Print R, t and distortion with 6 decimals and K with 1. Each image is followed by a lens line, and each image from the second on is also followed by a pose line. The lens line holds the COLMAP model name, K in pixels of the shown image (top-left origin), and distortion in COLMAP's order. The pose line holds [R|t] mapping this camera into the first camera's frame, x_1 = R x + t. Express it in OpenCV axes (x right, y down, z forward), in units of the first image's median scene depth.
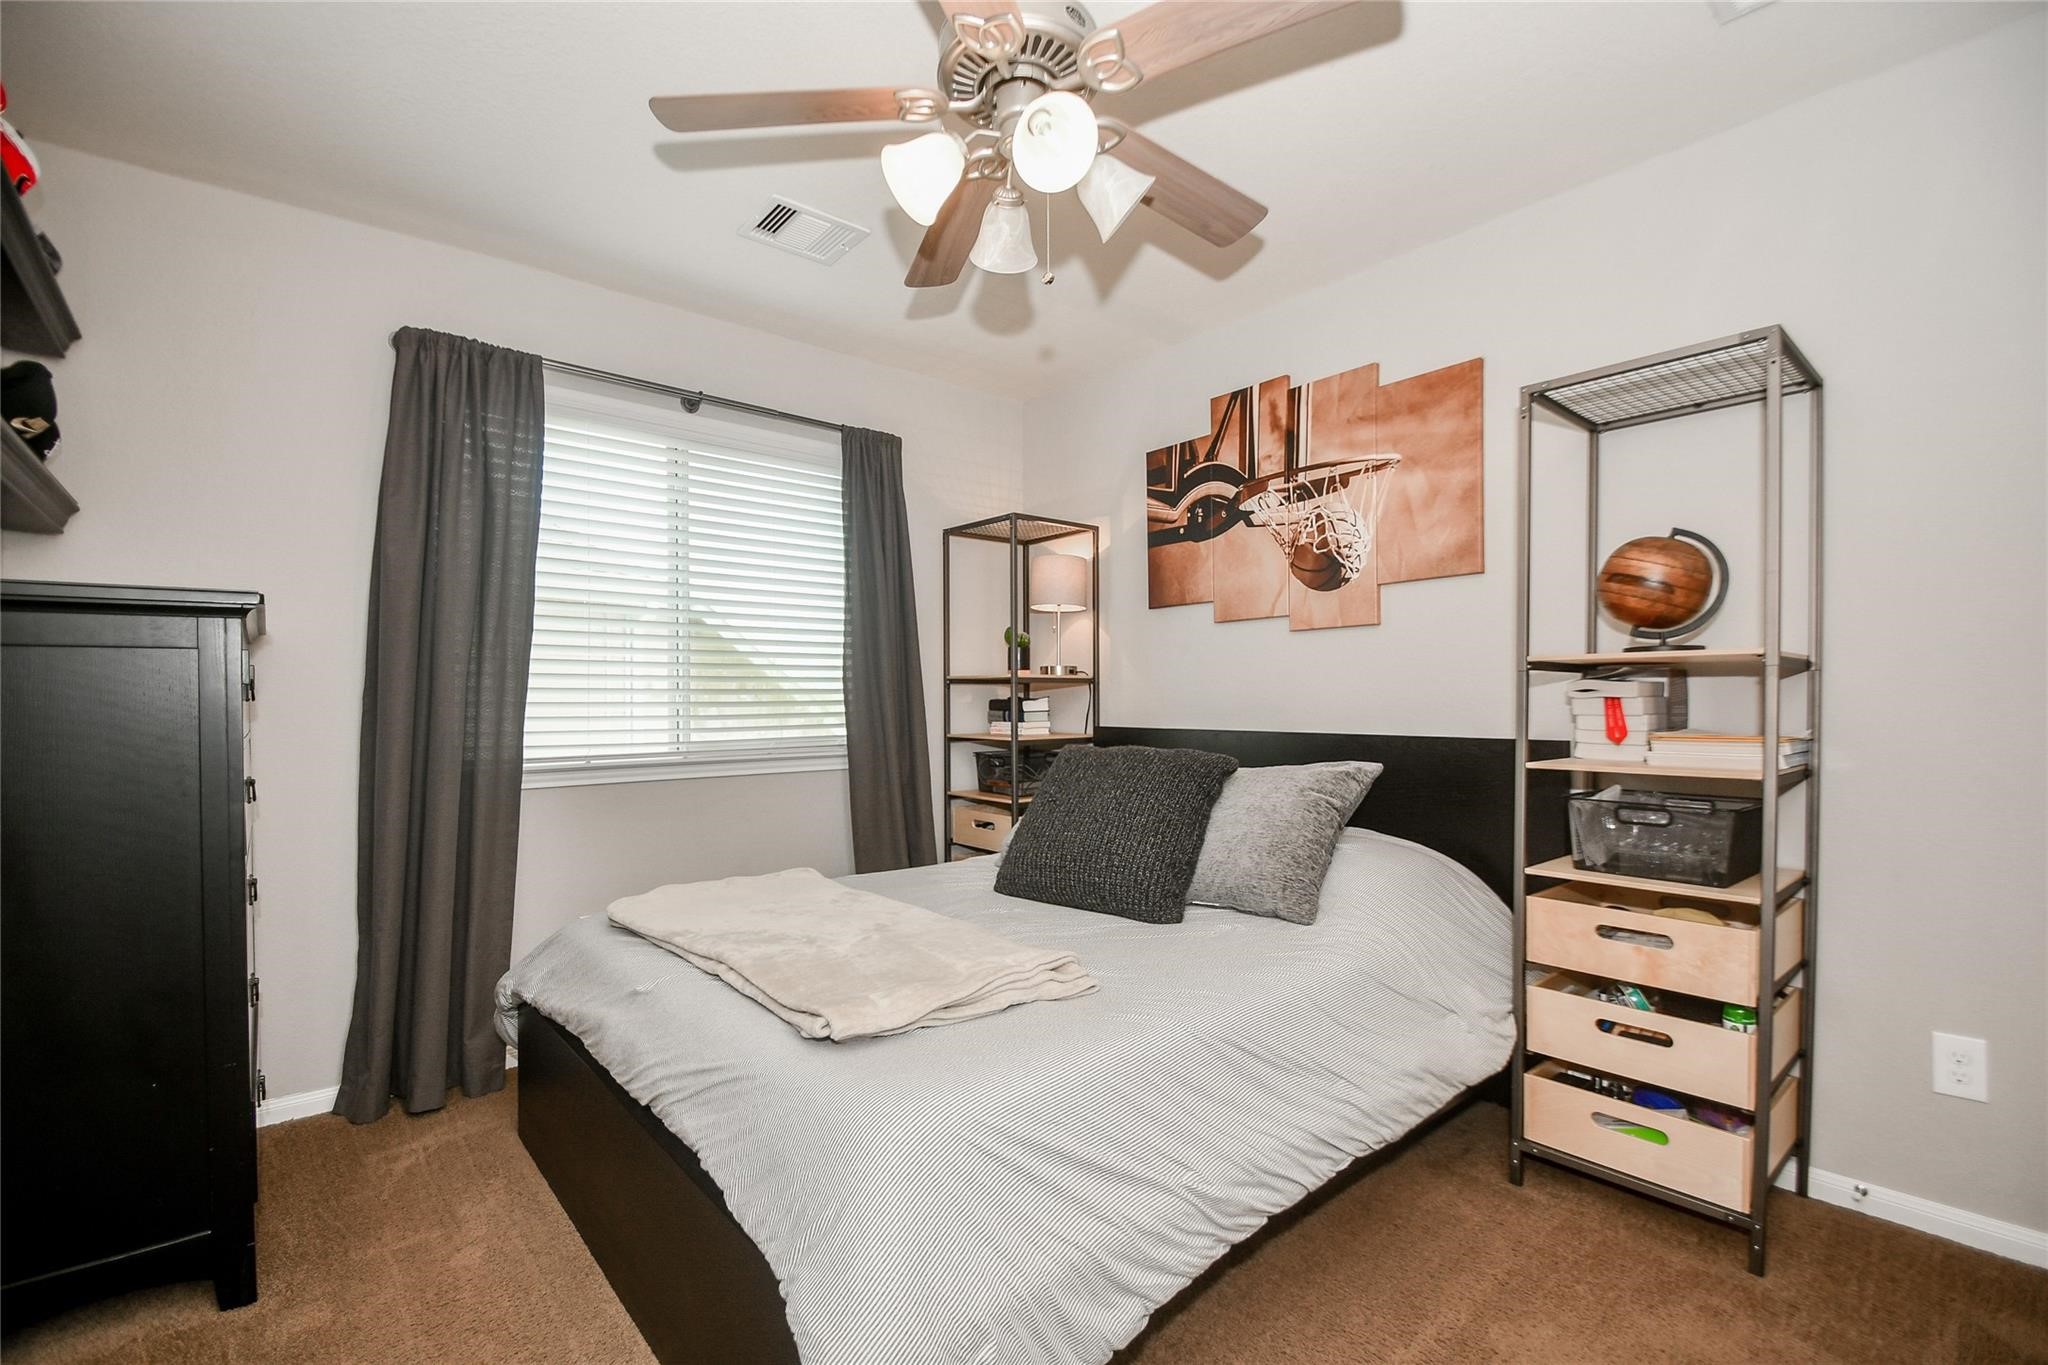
lens RADIAL K [[896.7, 0, 1025.8], [0, 896.7, 703.6], [0, 0, 1]] dist [0.003059, -0.010307]
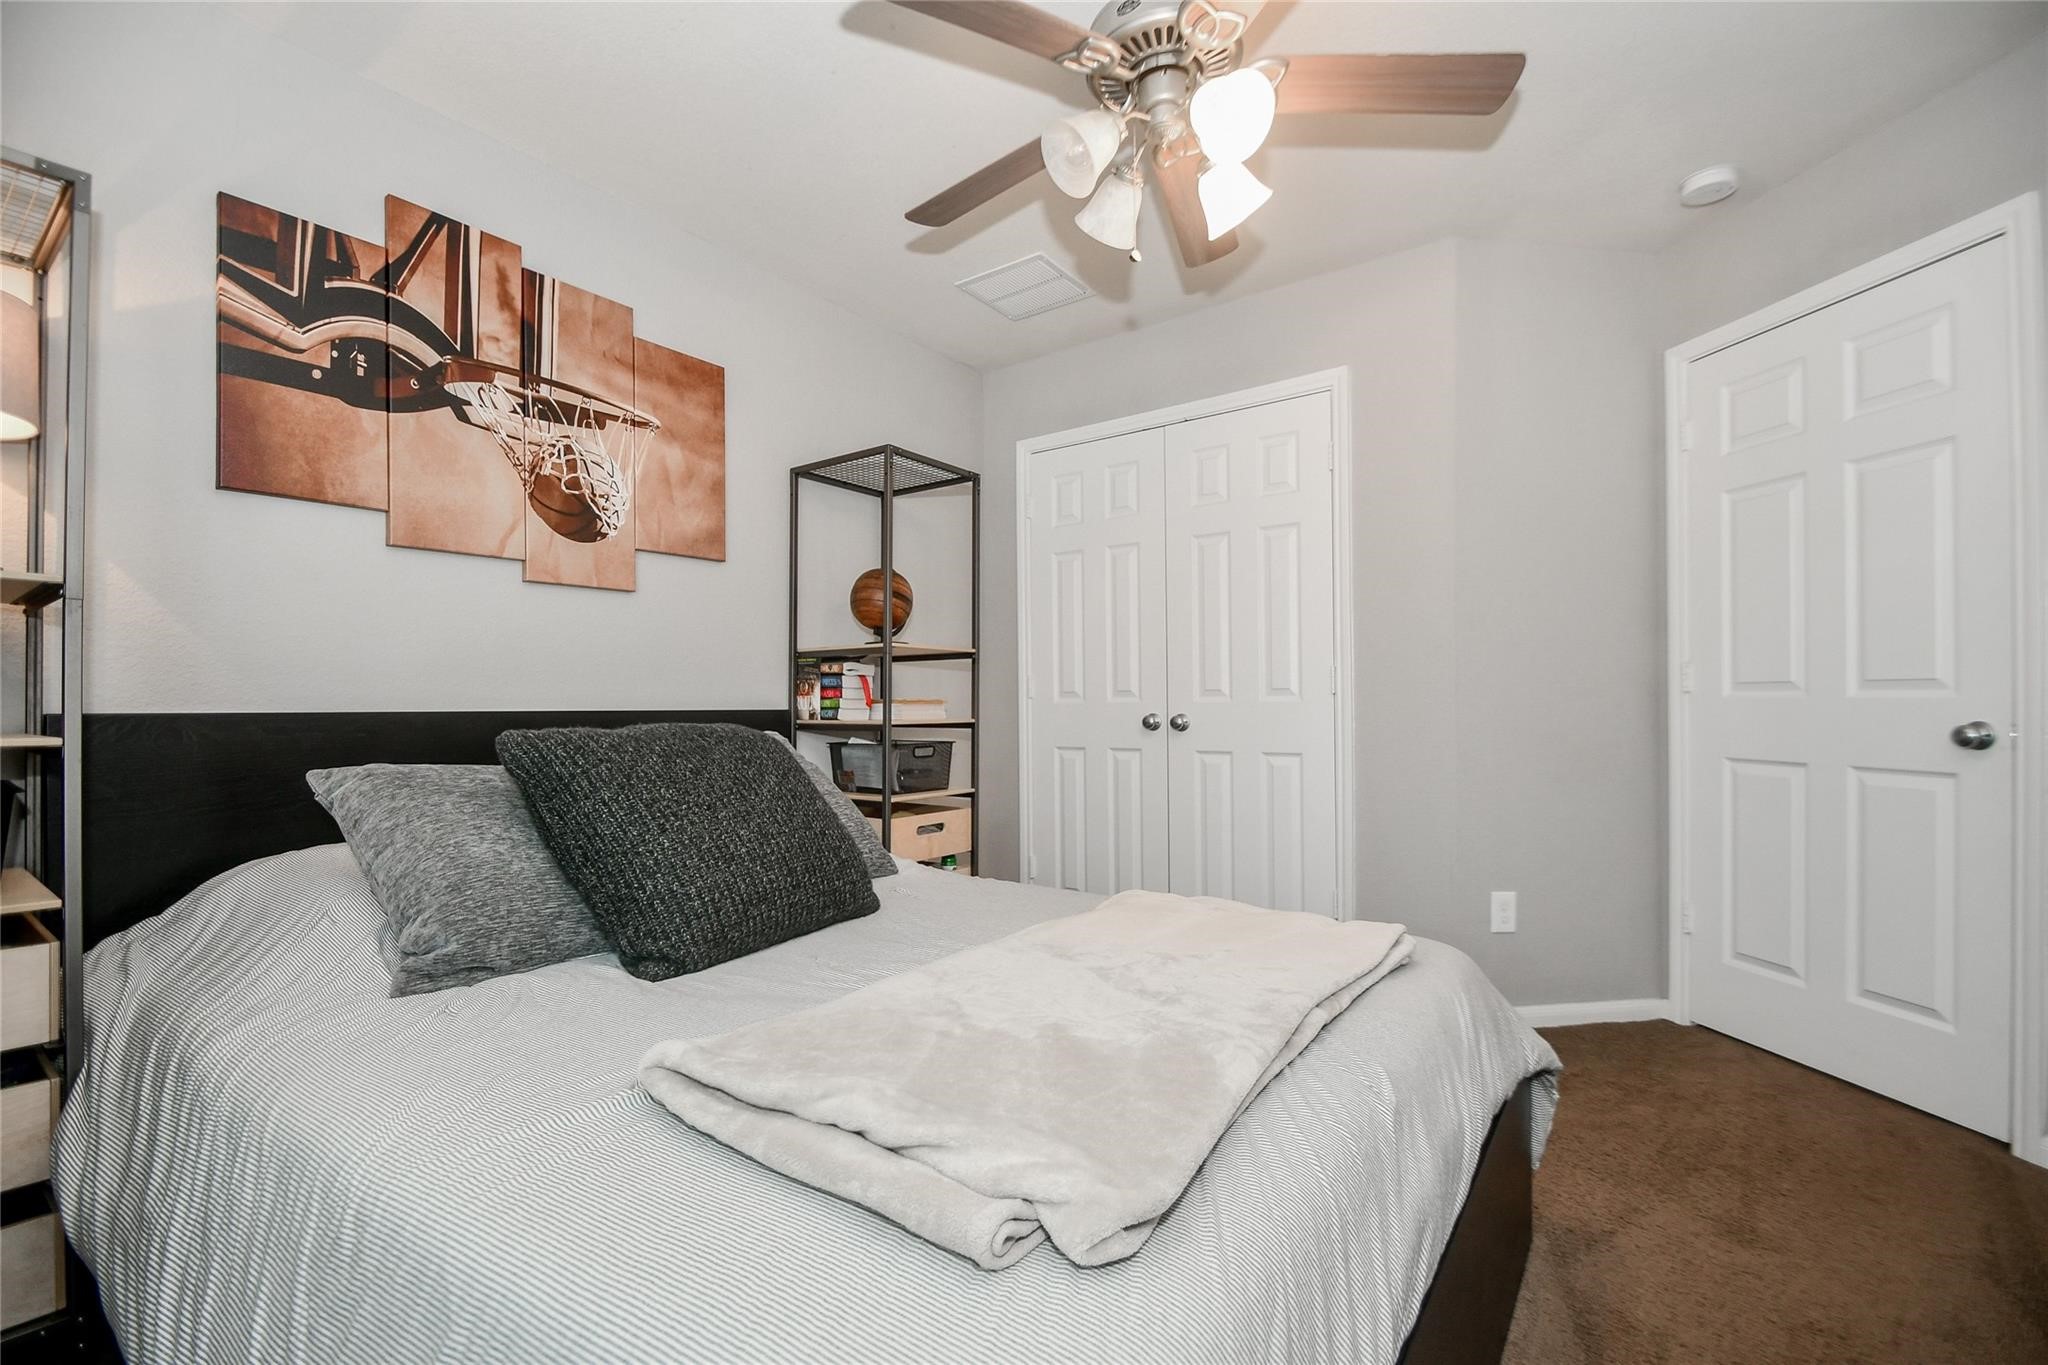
lens RADIAL K [[896.7, 0, 1027.3], [0, 896.7, 683.2], [0, 0, 1]] dist [0.003059, -0.010307]
pose [[-0.257803, 0.004293, 0.966188, -0.572495], [-0.011477, 0.999906, -0.007505, 0.008722], [-0.966129, -0.013024, -0.257729, 0.789817]]
